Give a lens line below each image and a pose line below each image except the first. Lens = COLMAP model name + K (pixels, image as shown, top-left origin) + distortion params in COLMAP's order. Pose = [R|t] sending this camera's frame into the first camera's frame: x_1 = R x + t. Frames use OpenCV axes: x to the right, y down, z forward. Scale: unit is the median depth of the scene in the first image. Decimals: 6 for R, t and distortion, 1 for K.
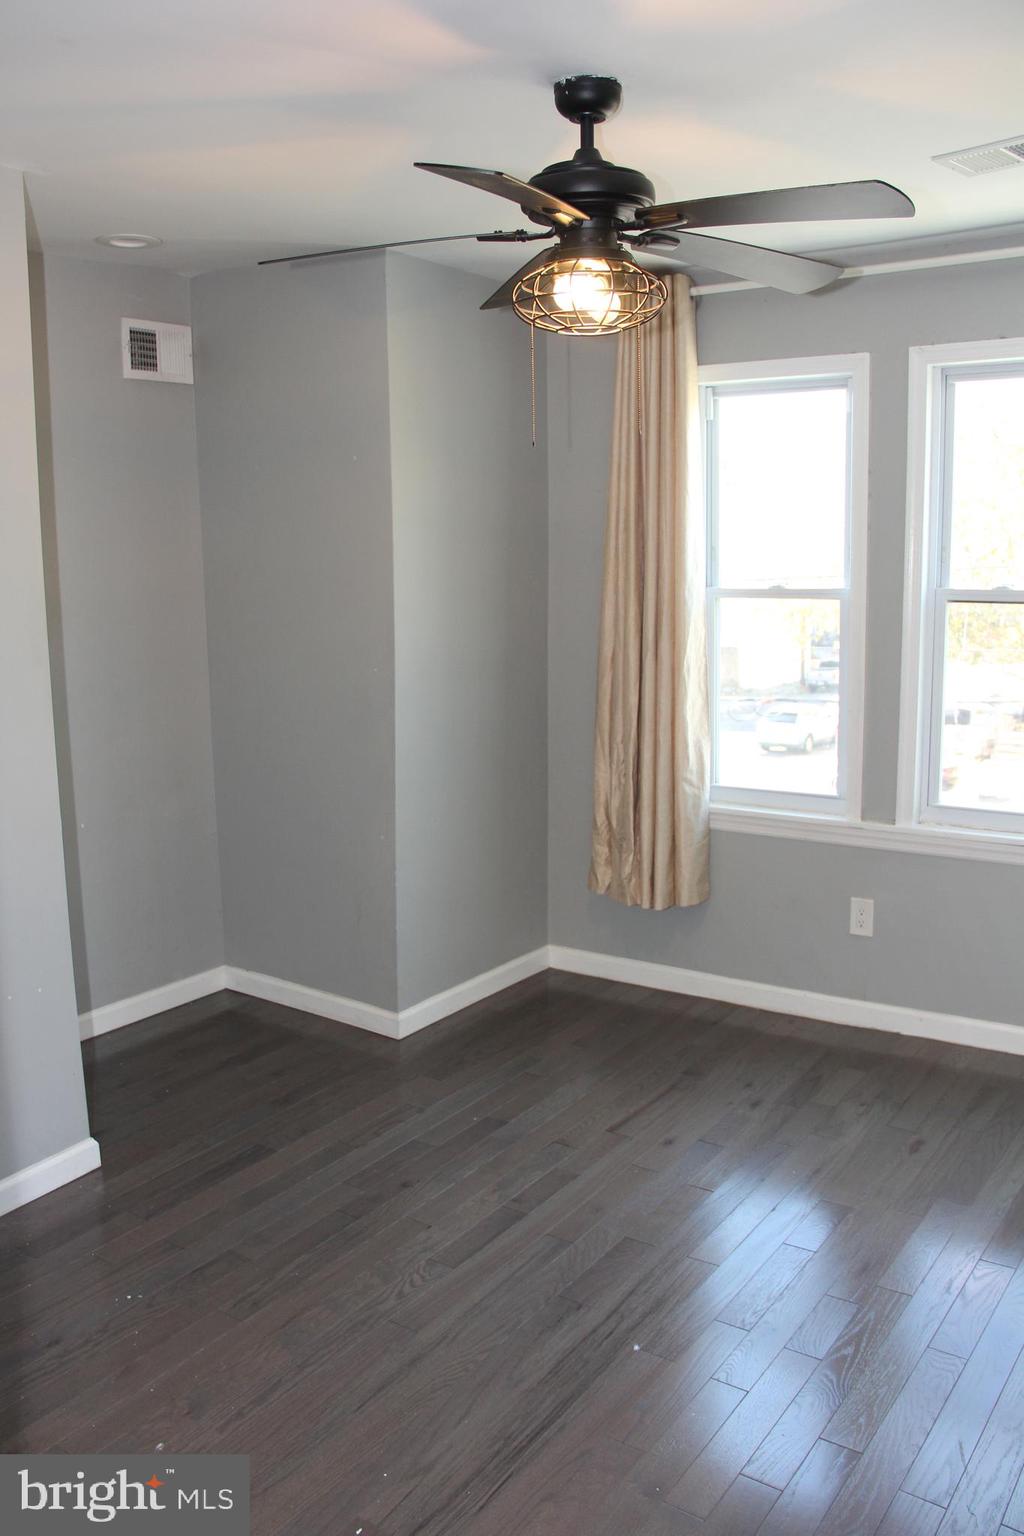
lens RADIAL K [[1267.4, 0, 509.9], [0, 1267.4, 781.0], [0, 0, 1]] dist [-0.169365, 0.136594]
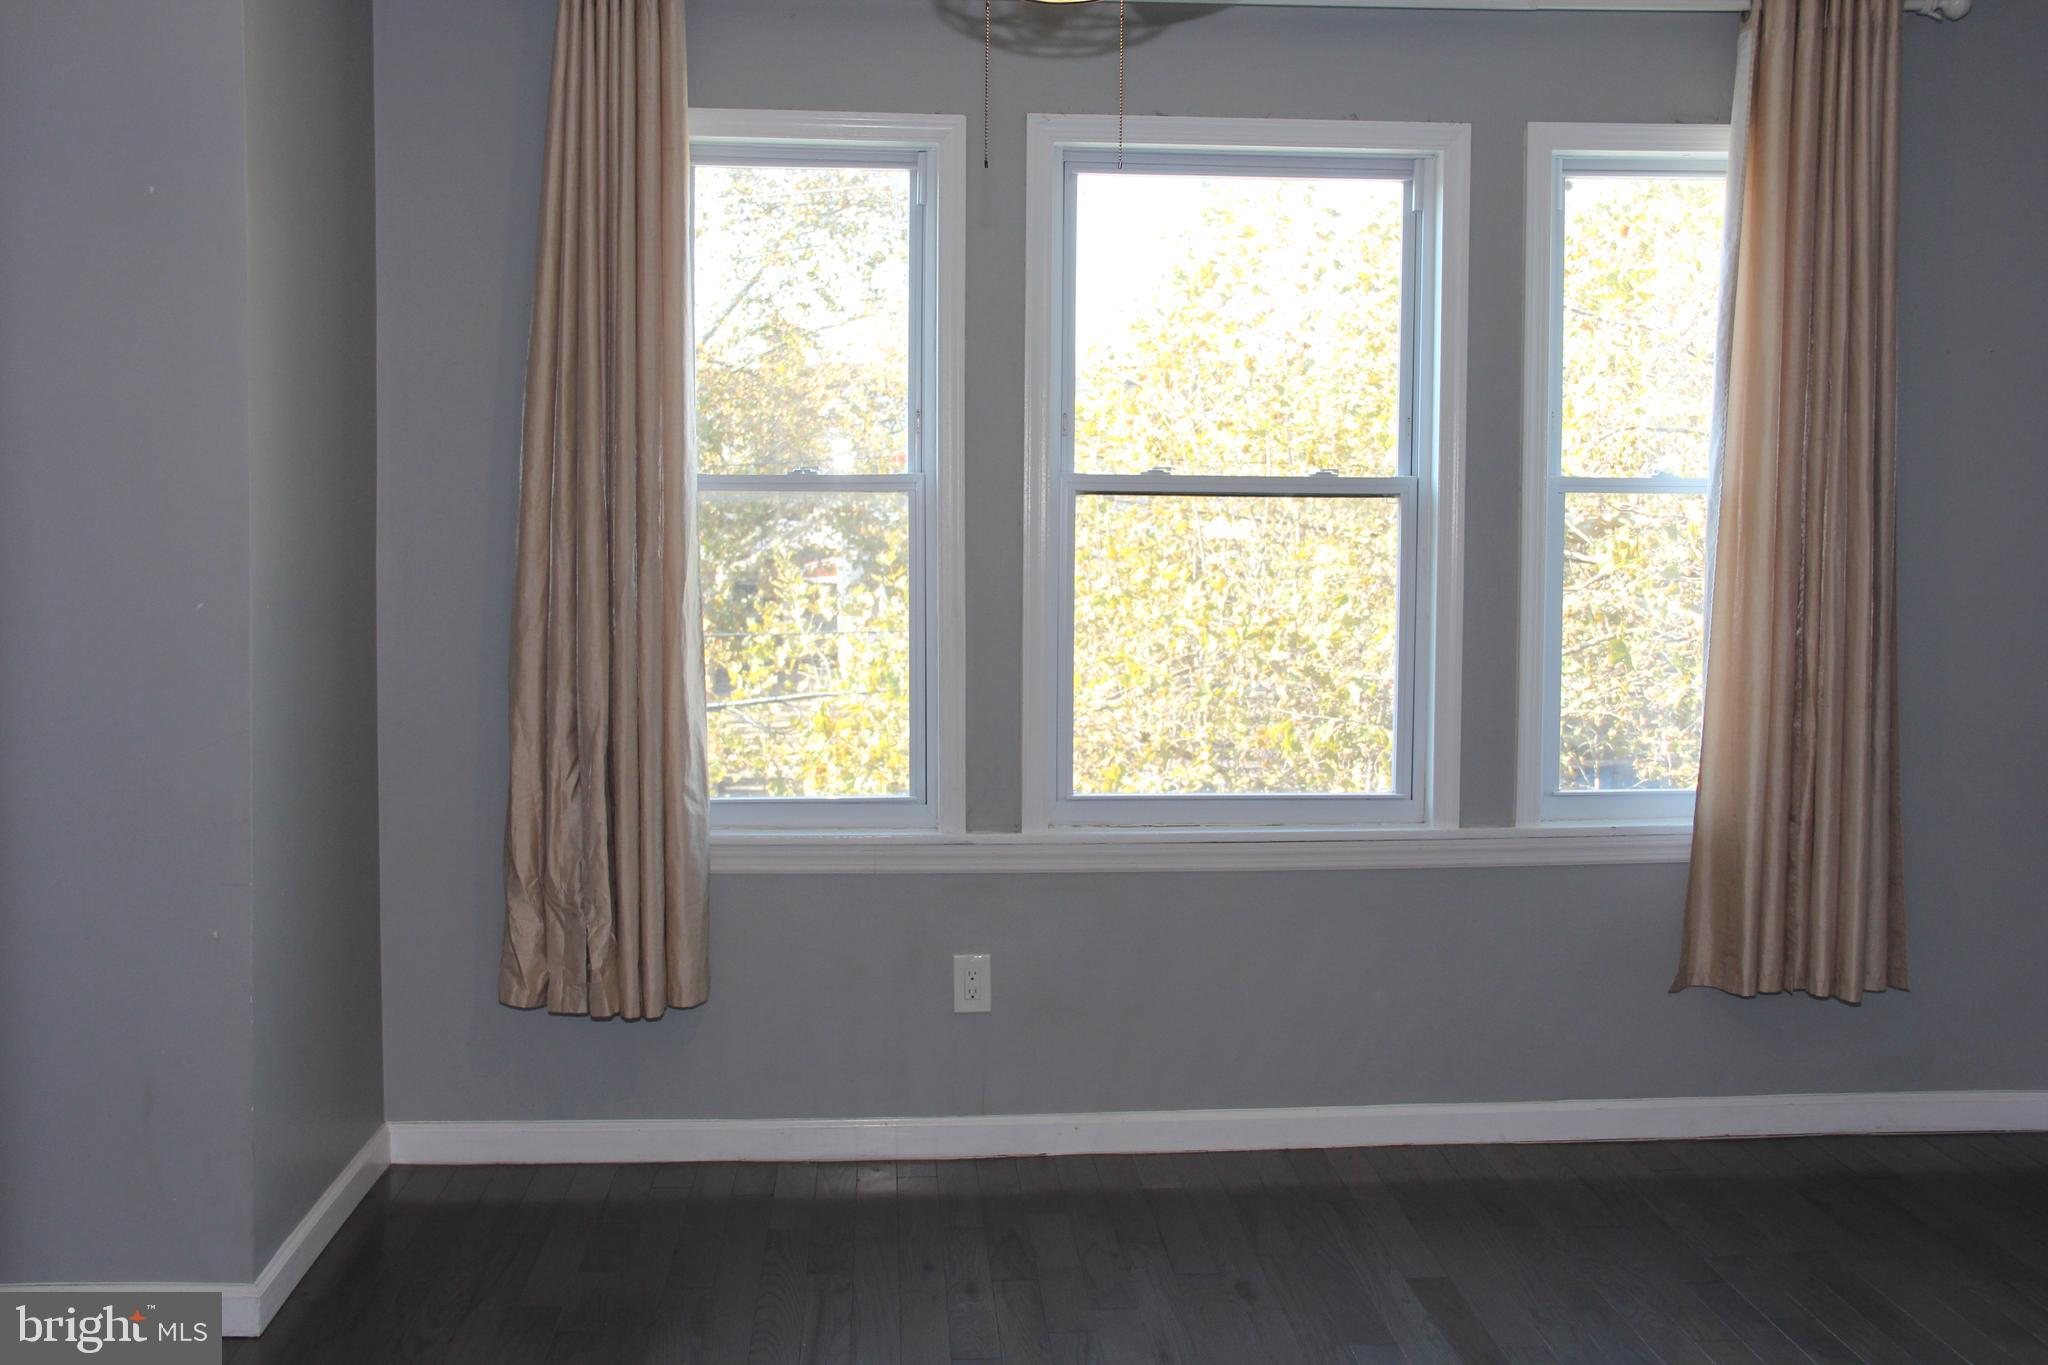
lens RADIAL K [[2095.8, 0, 1028.7], [0, 2095.8, 672.7], [0, 0, 1]] dist [-0.047597, 0.000000]
pose [[0.777721, -0.028908, 0.627945, -0.375455], [0.087043, 0.994271, -0.062033, 0.020289], [-0.622554, 0.102903, 0.775782, 0.135341]]
